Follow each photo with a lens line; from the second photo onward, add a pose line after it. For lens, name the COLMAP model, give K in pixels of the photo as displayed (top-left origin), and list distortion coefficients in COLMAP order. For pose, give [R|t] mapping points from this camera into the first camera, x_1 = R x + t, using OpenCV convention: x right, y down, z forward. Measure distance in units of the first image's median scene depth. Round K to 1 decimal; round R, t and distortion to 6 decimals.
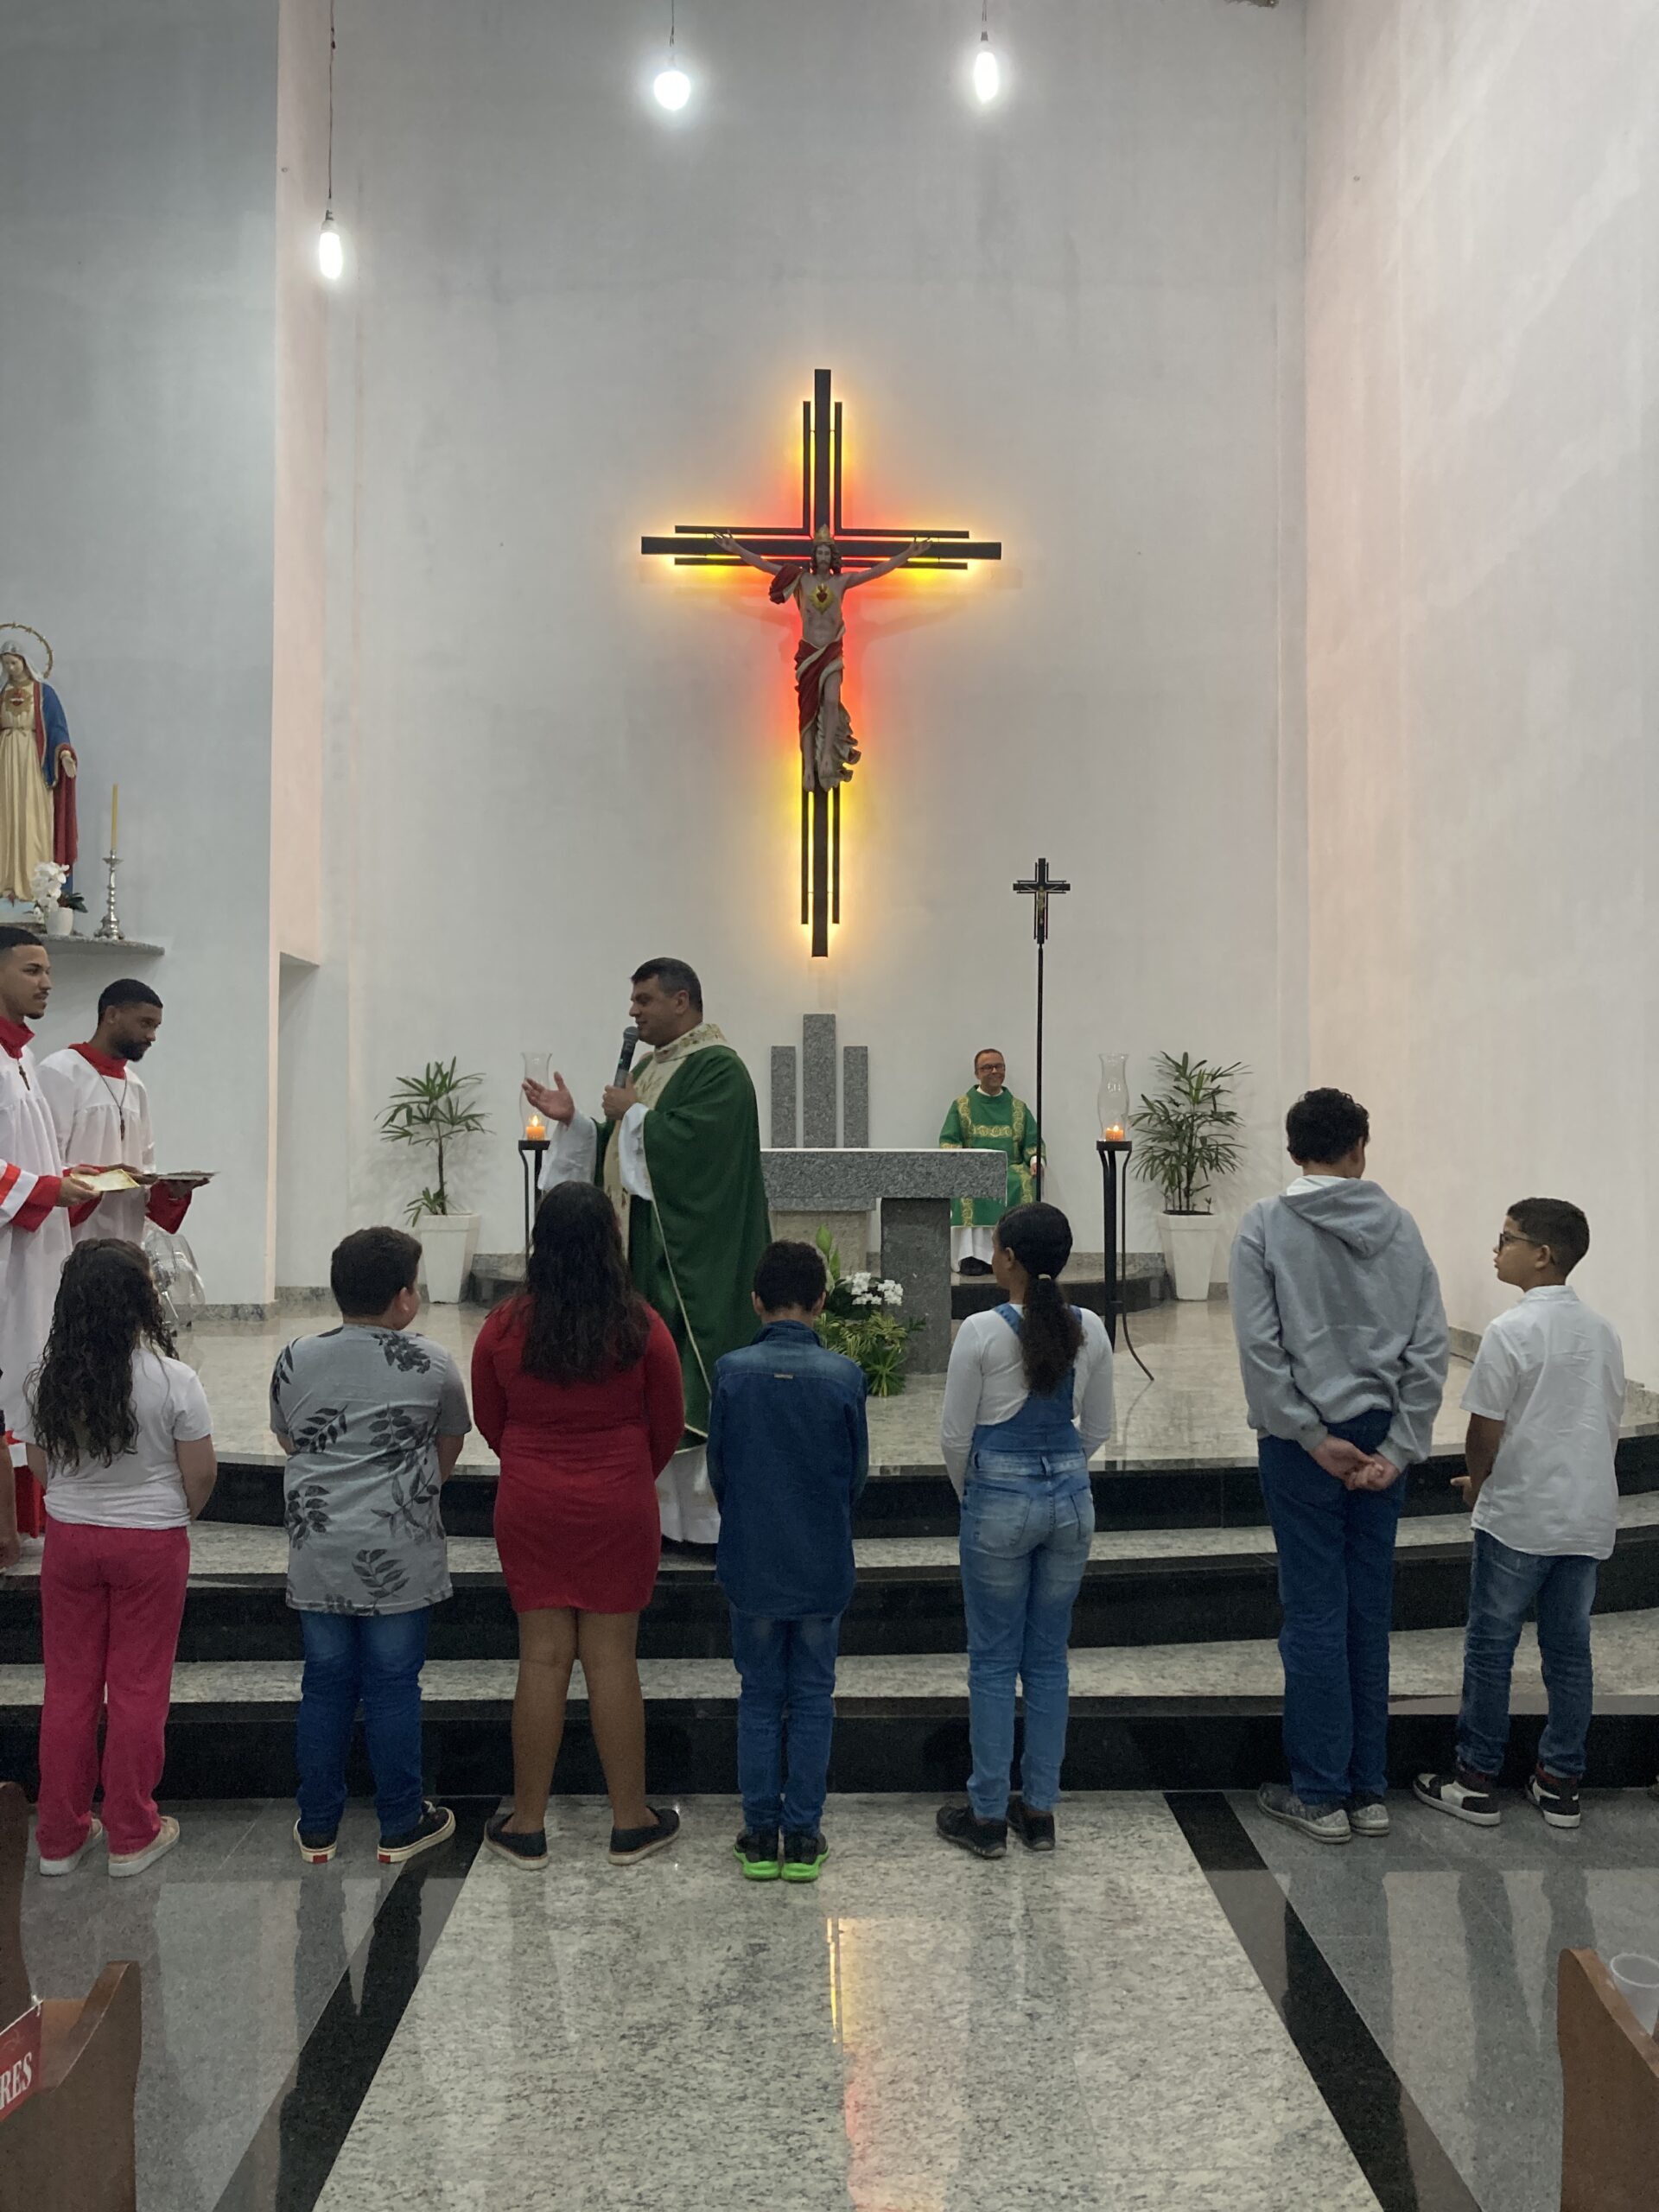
lens RADIAL K [[1810.1, 0, 850.5], [0, 1810.1, 1105.1], [0, 0, 1]] dist [0.007406, 0.006029]
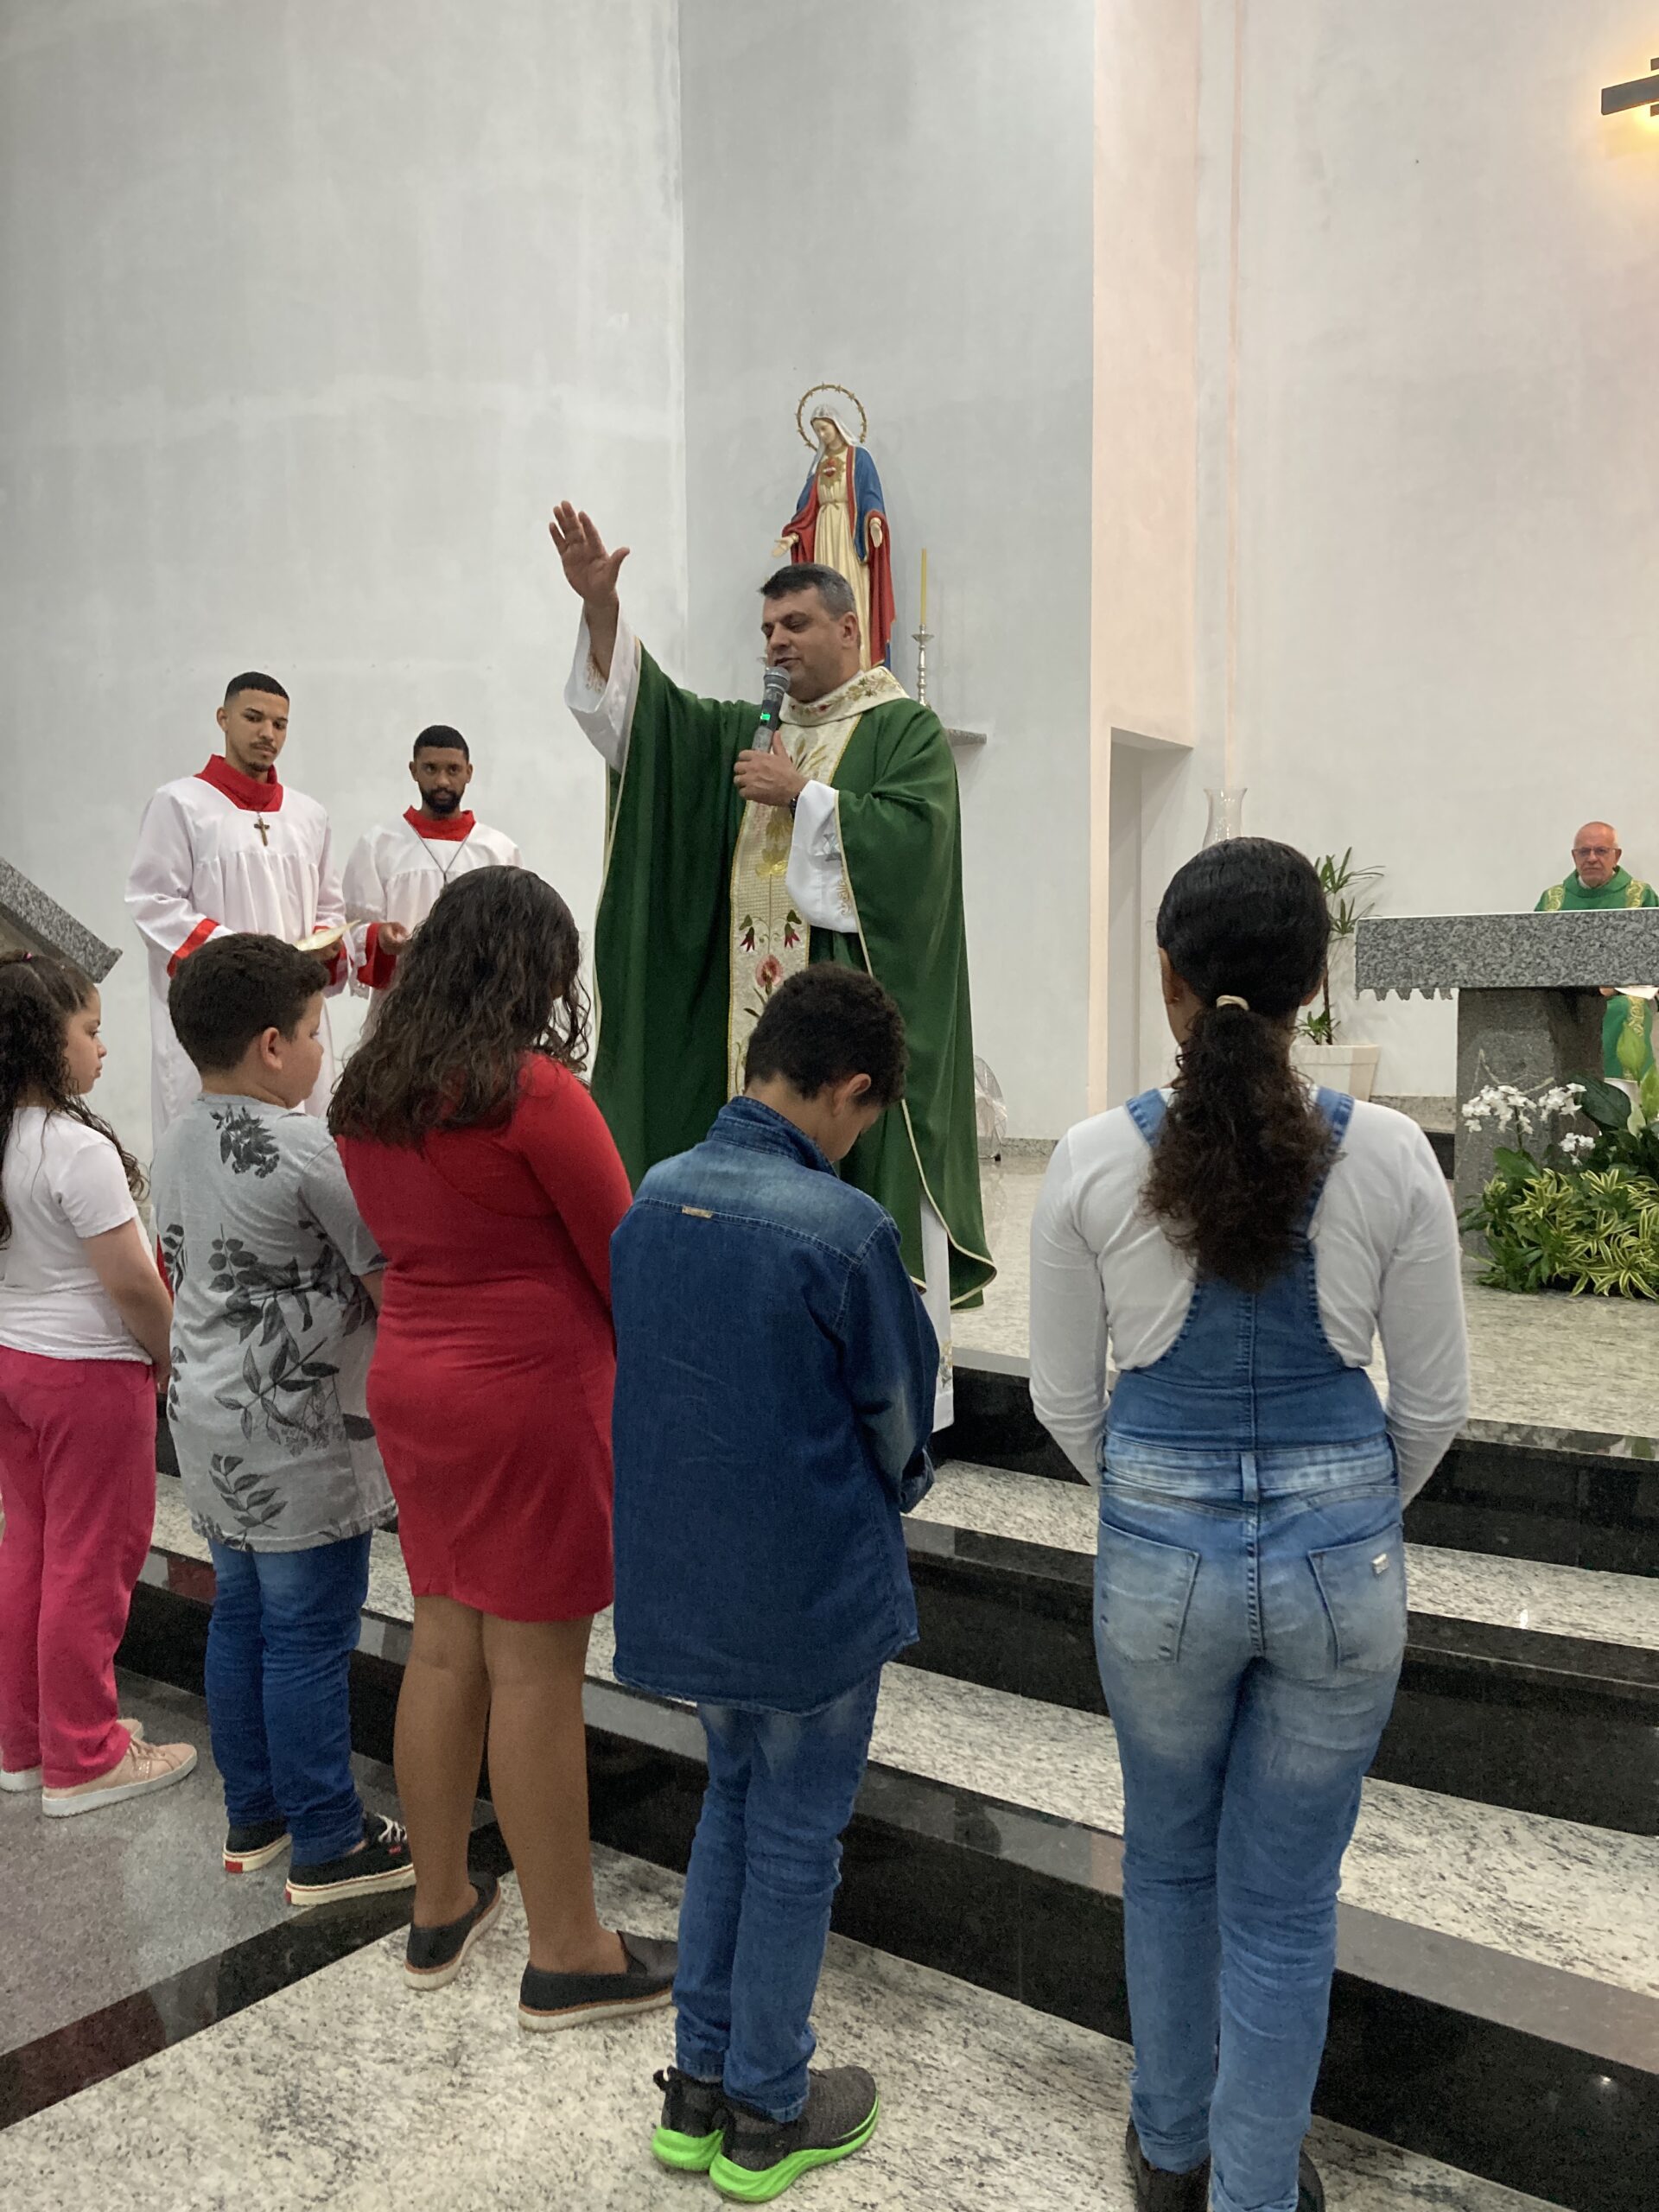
lens RADIAL K [[1810.1, 0, 845.8], [0, 1810.1, 1146.9], [0, 0, 1]] dist [0.007406, 0.006029]
pose [[0.782356, 0.038172, -0.621660, 0.167168], [0.017767, 0.996346, 0.083540, 0.052324], [0.622578, -0.076403, 0.778819, 0.355187]]
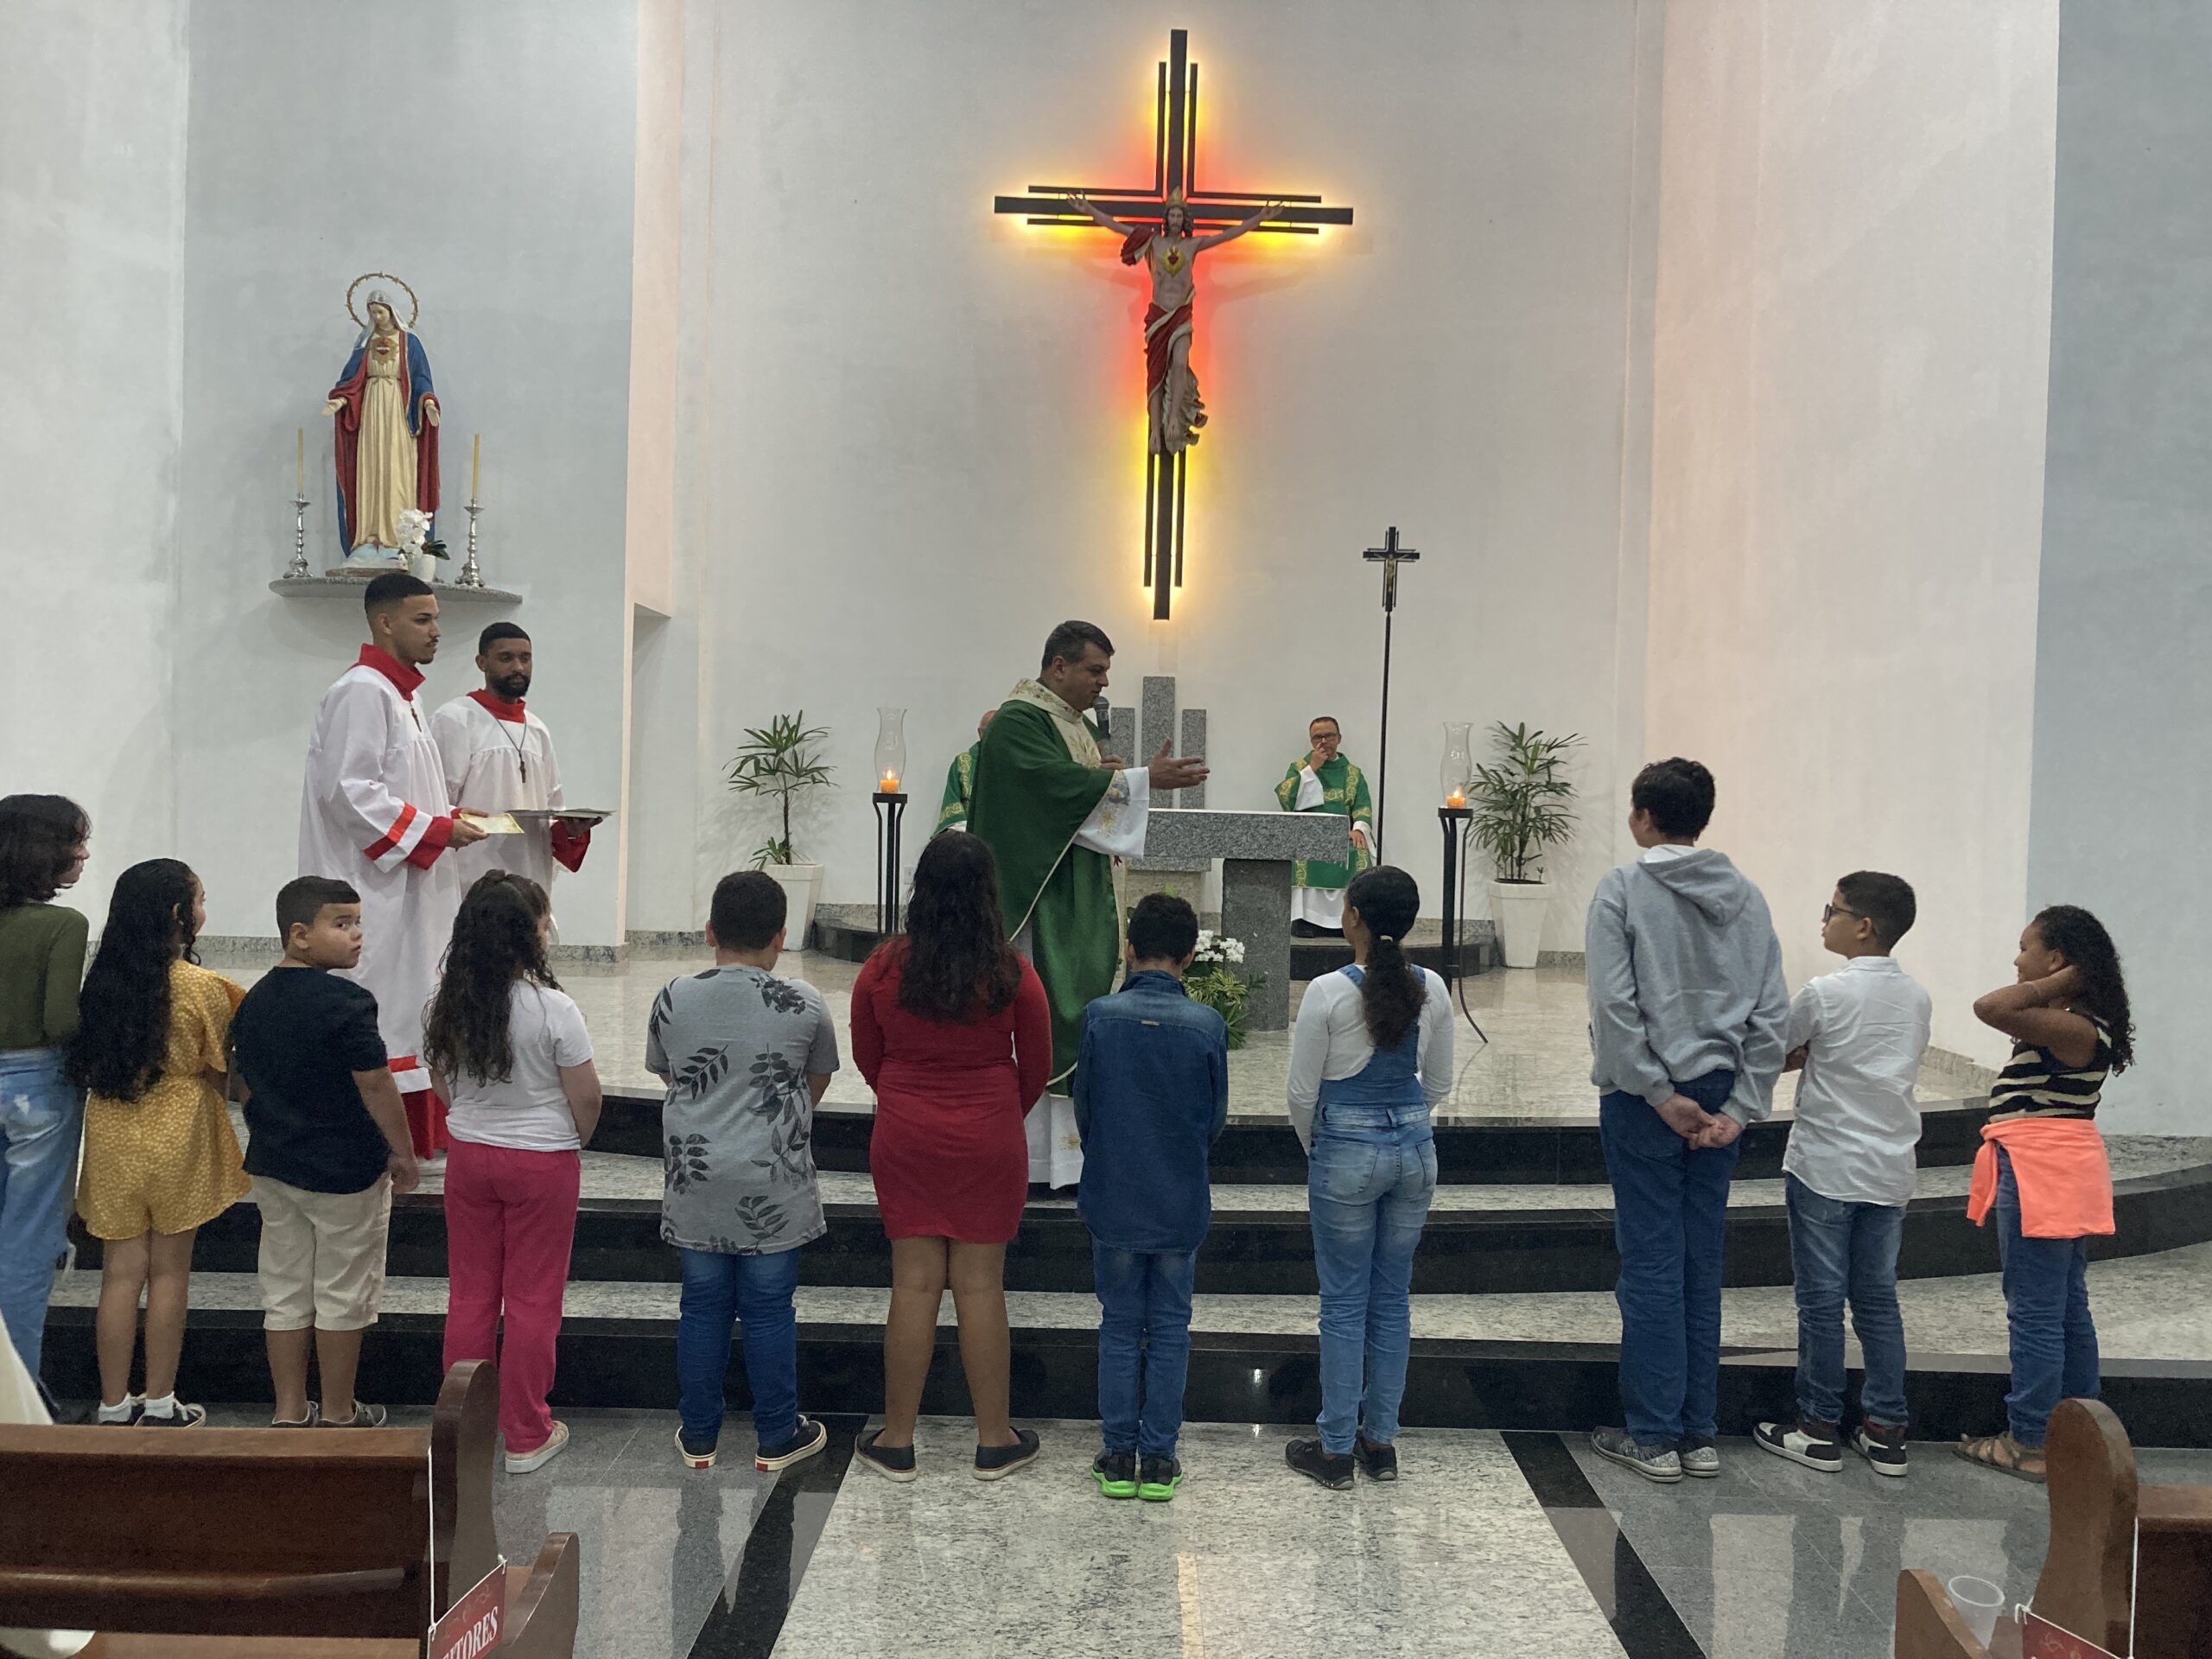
lens RADIAL K [[1810.1, 0, 1125.8], [0, 1810.1, 828.8], [0, 0, 1]] dist [0.007406, 0.006029]
pose [[0.999437, 0.024757, -0.022645, -0.017301], [-0.023974, 0.999126, 0.034252, 0.001306], [0.023473, -0.033690, 0.999157, -0.021980]]
